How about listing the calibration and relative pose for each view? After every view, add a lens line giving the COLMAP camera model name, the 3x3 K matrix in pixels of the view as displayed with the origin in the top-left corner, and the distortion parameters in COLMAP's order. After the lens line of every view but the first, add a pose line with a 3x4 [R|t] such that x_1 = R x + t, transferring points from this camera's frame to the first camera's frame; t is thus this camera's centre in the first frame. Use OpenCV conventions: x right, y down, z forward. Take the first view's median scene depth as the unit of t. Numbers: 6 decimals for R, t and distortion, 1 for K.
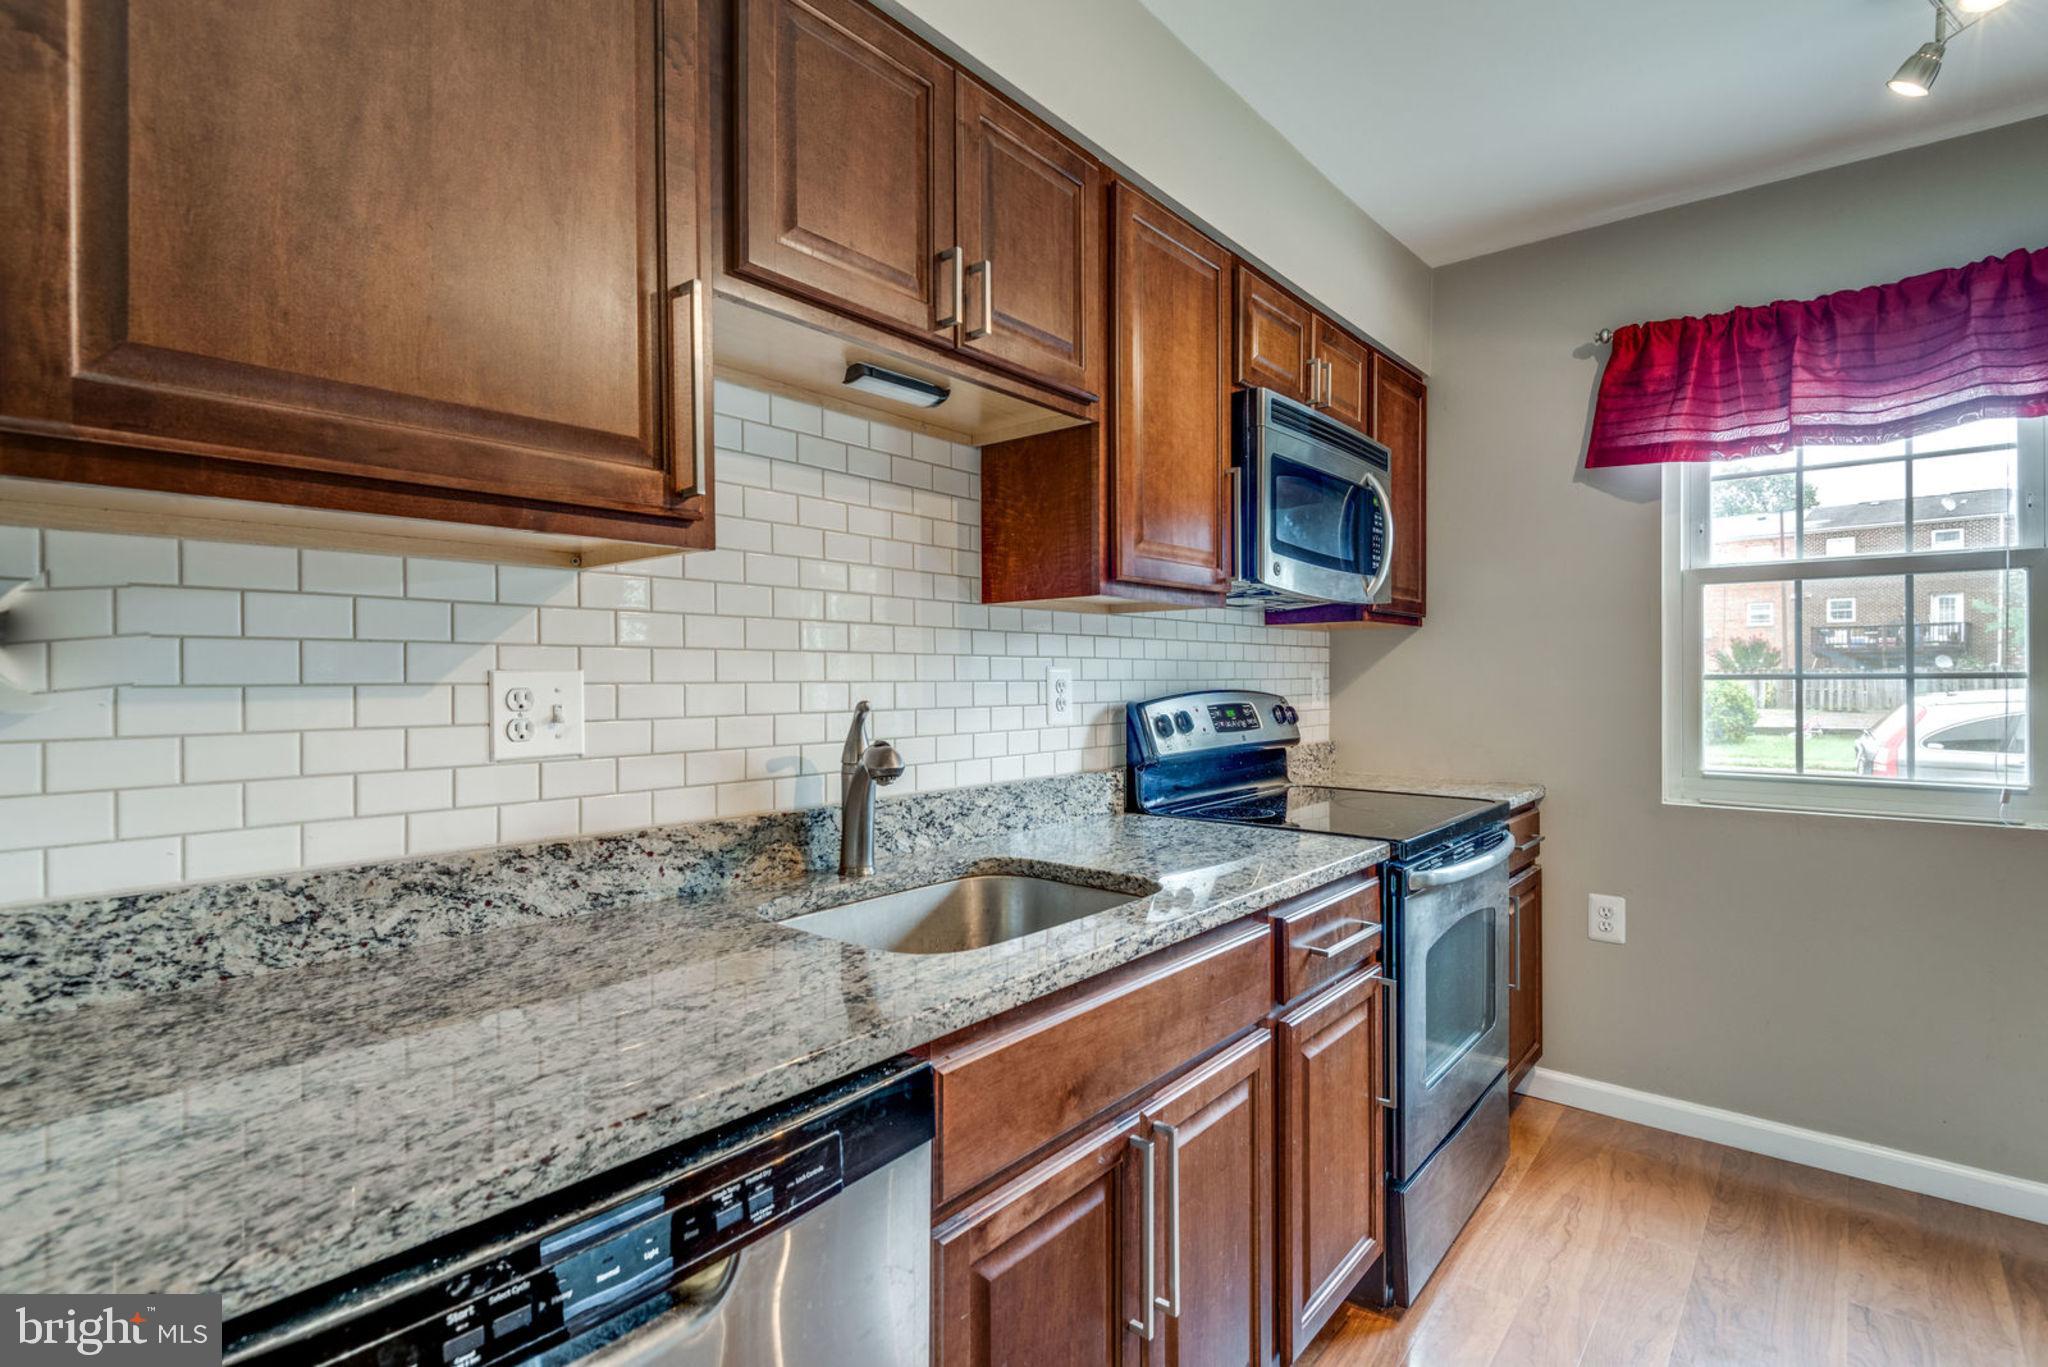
lens RADIAL K [[987.4, 0, 1040.8], [0, 987.4, 672.0], [0, 0, 1]] dist [0.024724, -0.016929]
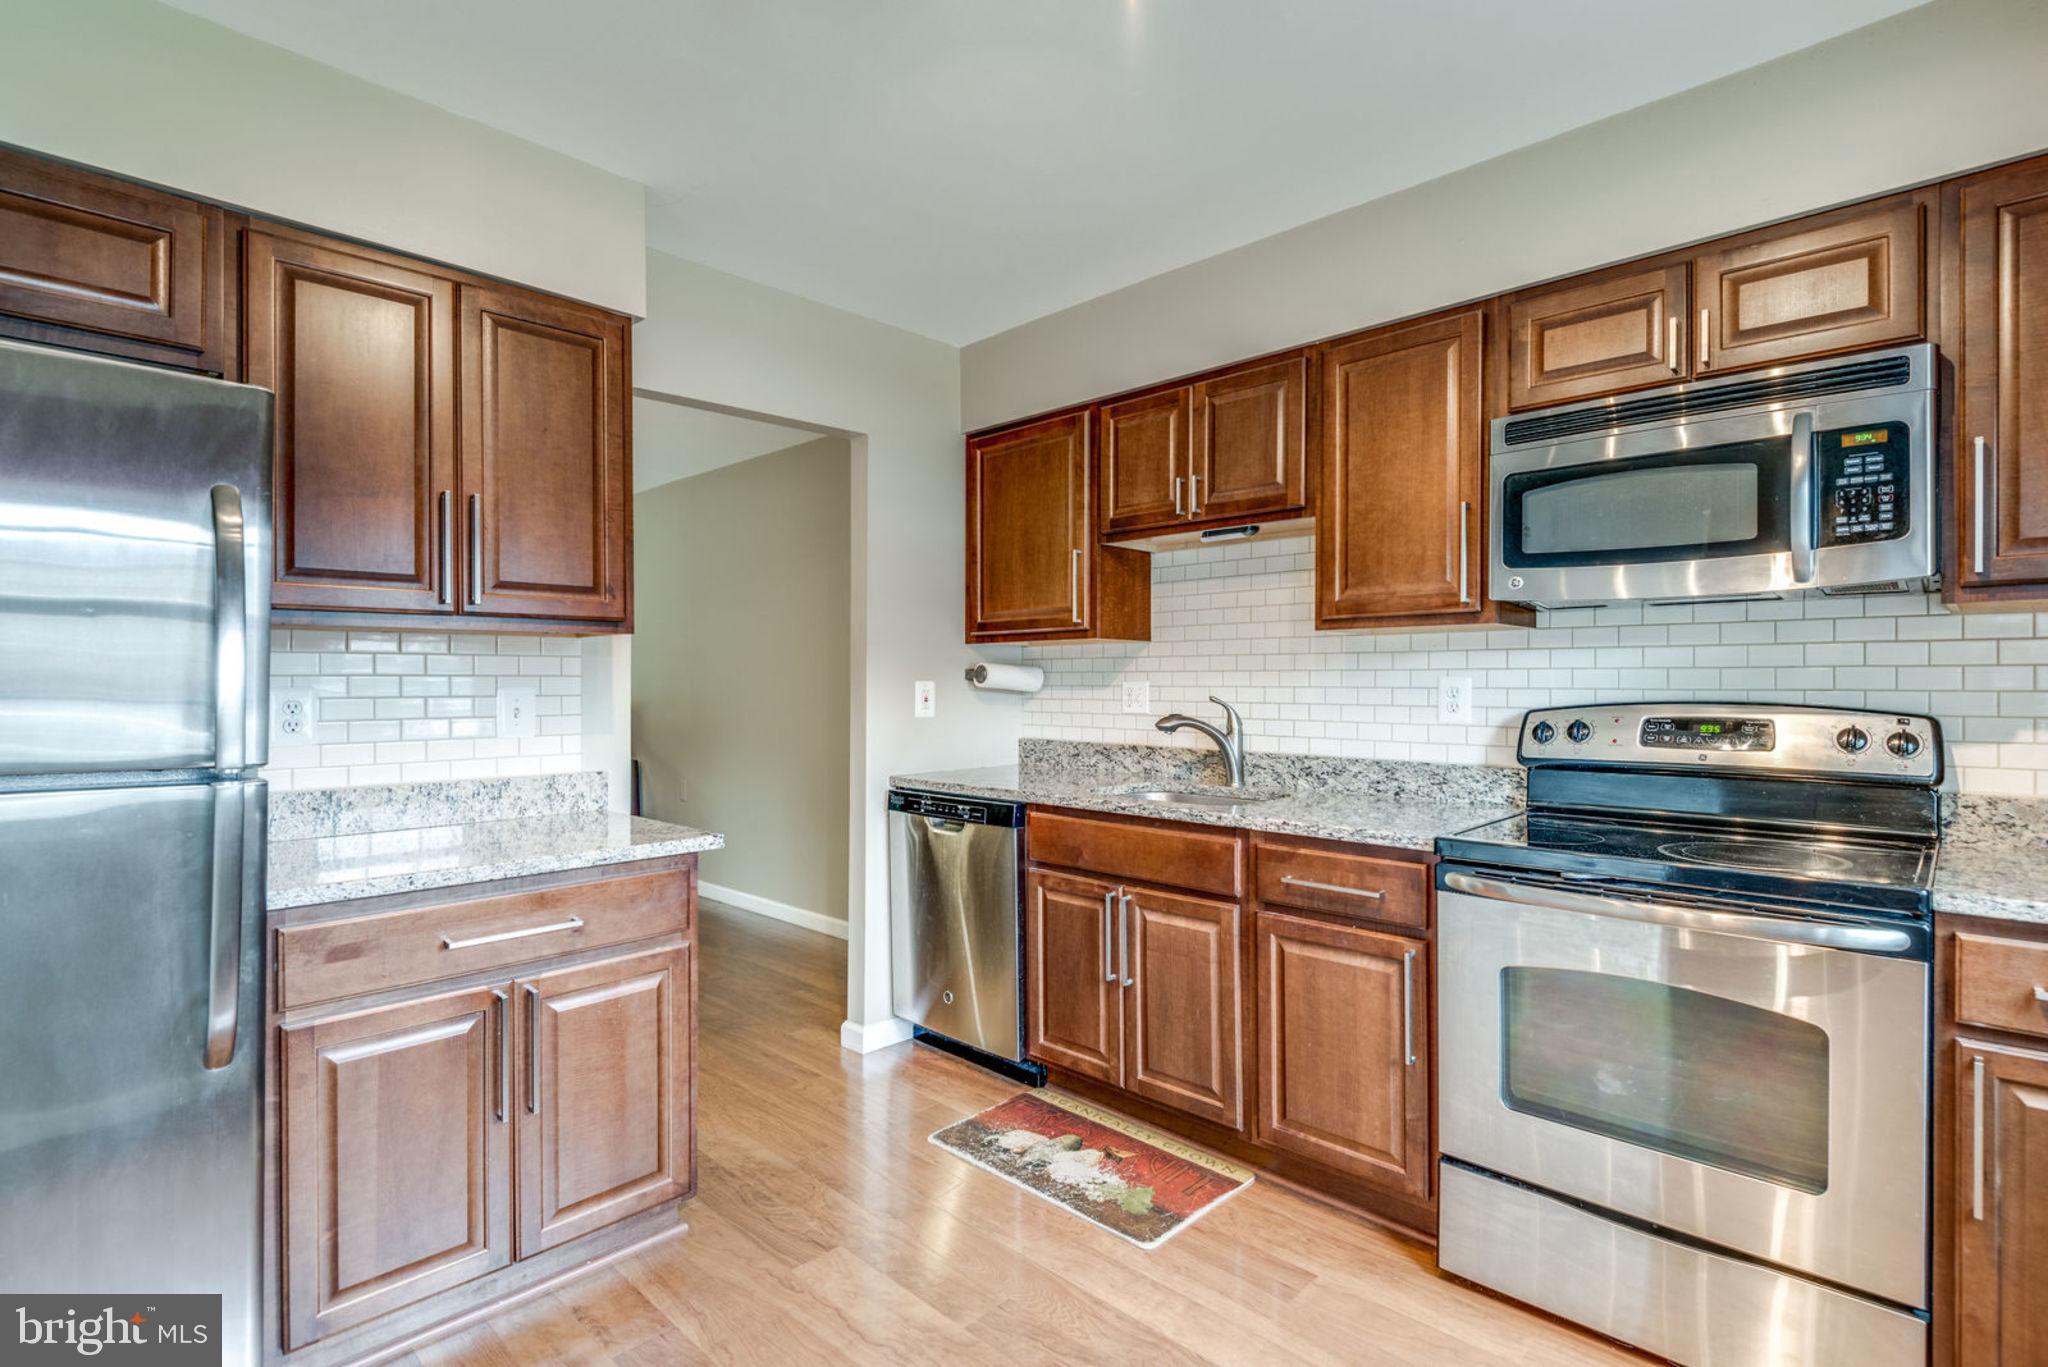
lens RADIAL K [[971.9, 0, 1040.3], [0, 971.9, 681.8], [0, 0, 1]] dist [0.025696, -0.018990]
pose [[-0.074897, 0.002864, -0.997187, 1.500866], [0.003750, 0.999990, 0.002590, -0.005574], [0.997184, -0.003546, -0.074907, 0.661922]]
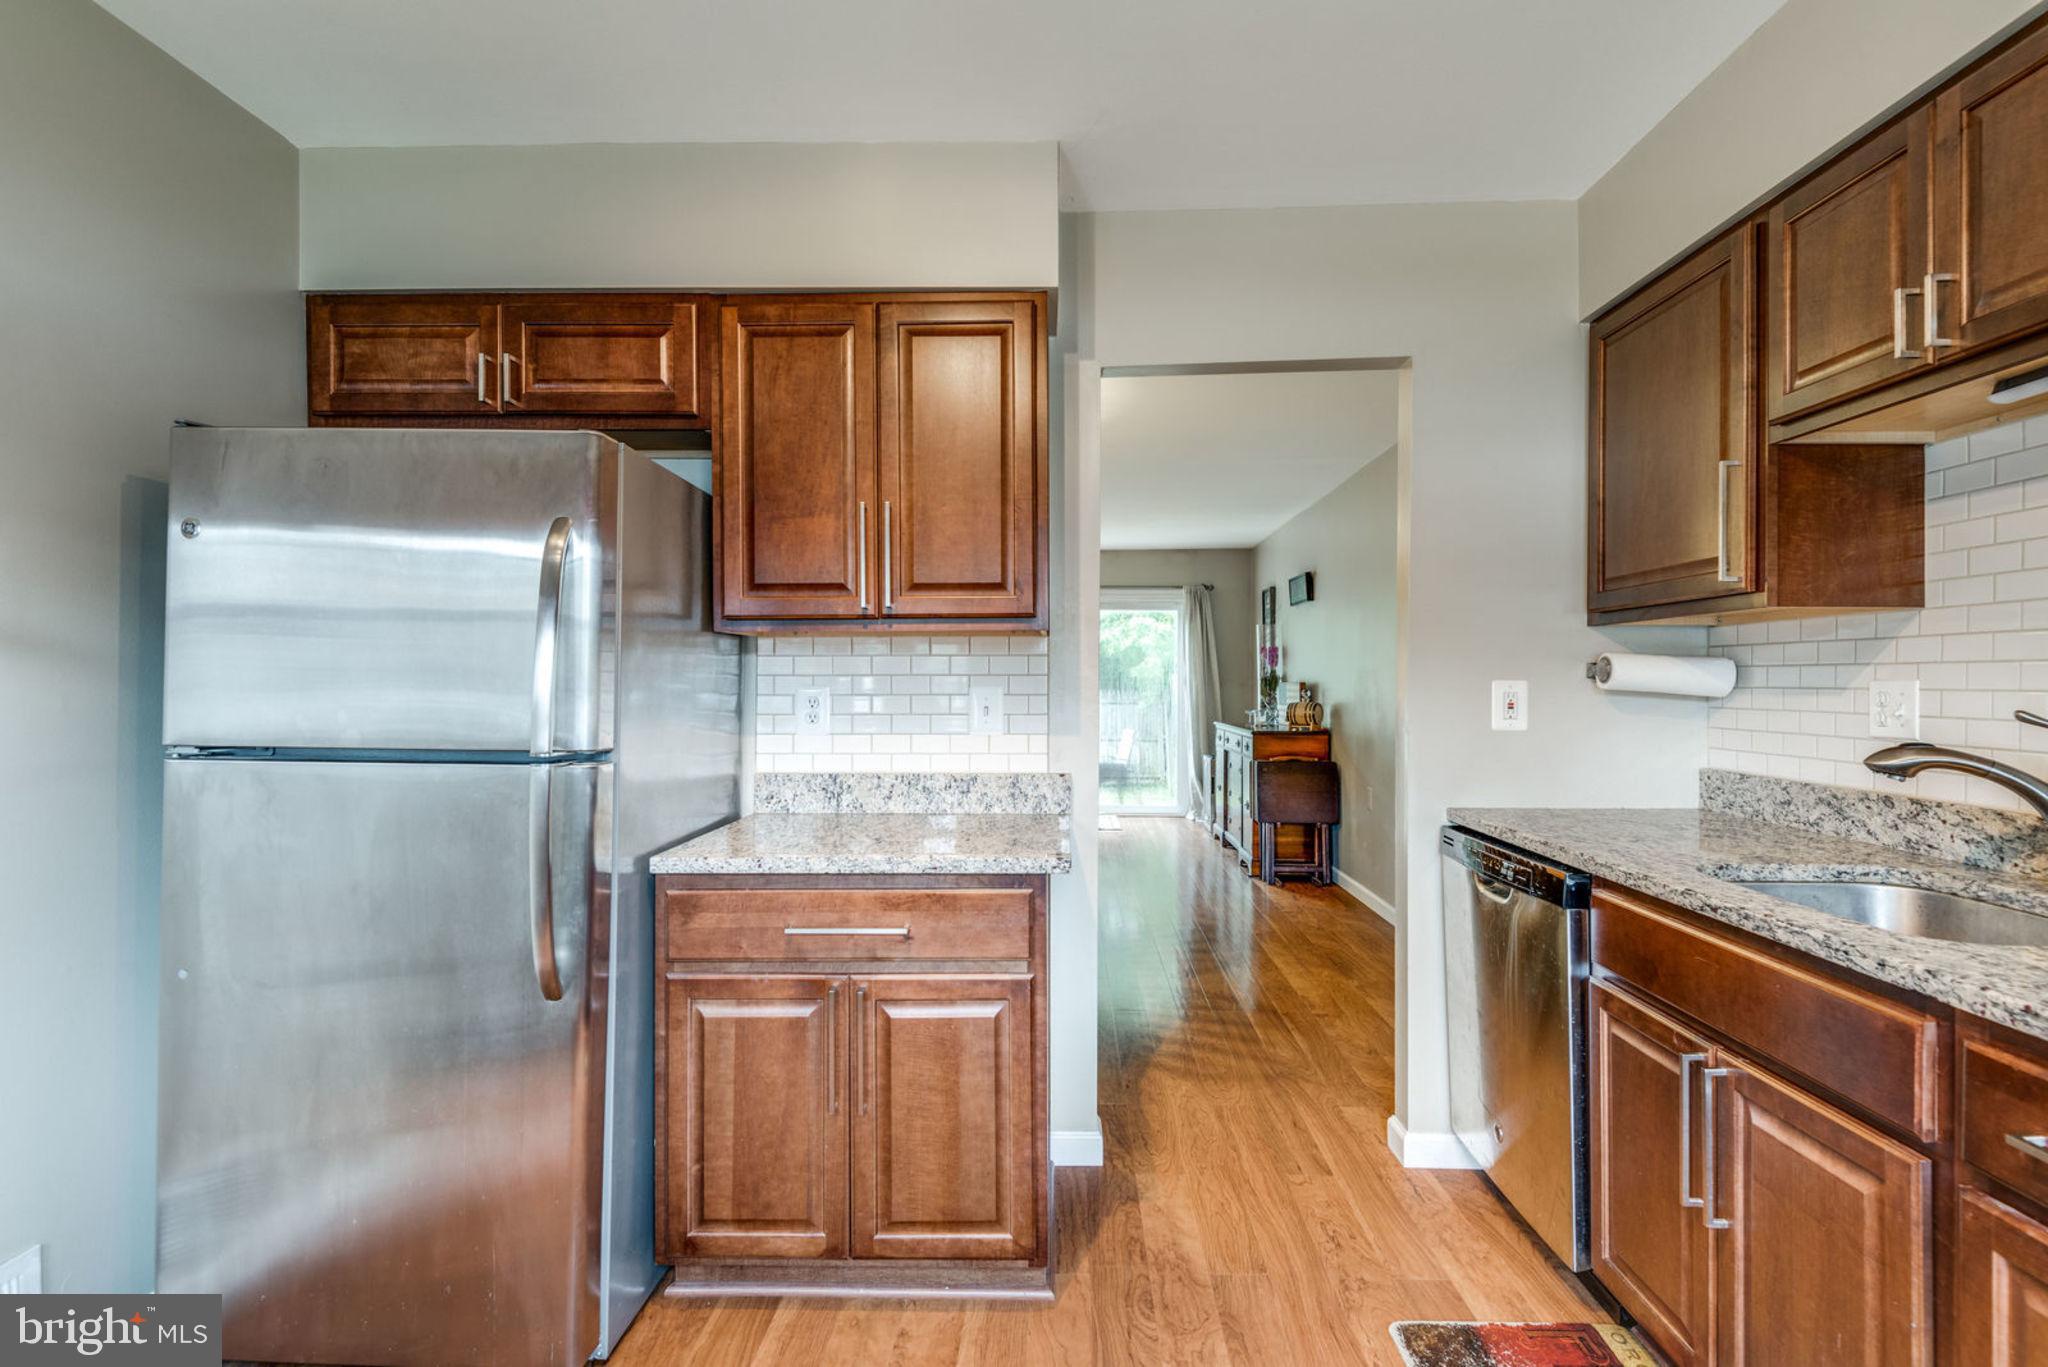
lens RADIAL K [[971.9, 0, 1040.3], [0, 971.9, 681.8], [0, 0, 1]] dist [0.025696, -0.018990]
pose [[-0.790994, 0.002987, -0.611817, 0.996931], [0.003777, 0.999993, -0.000002, -0.003095], [0.611813, -0.002313, -0.790999, 0.972136]]
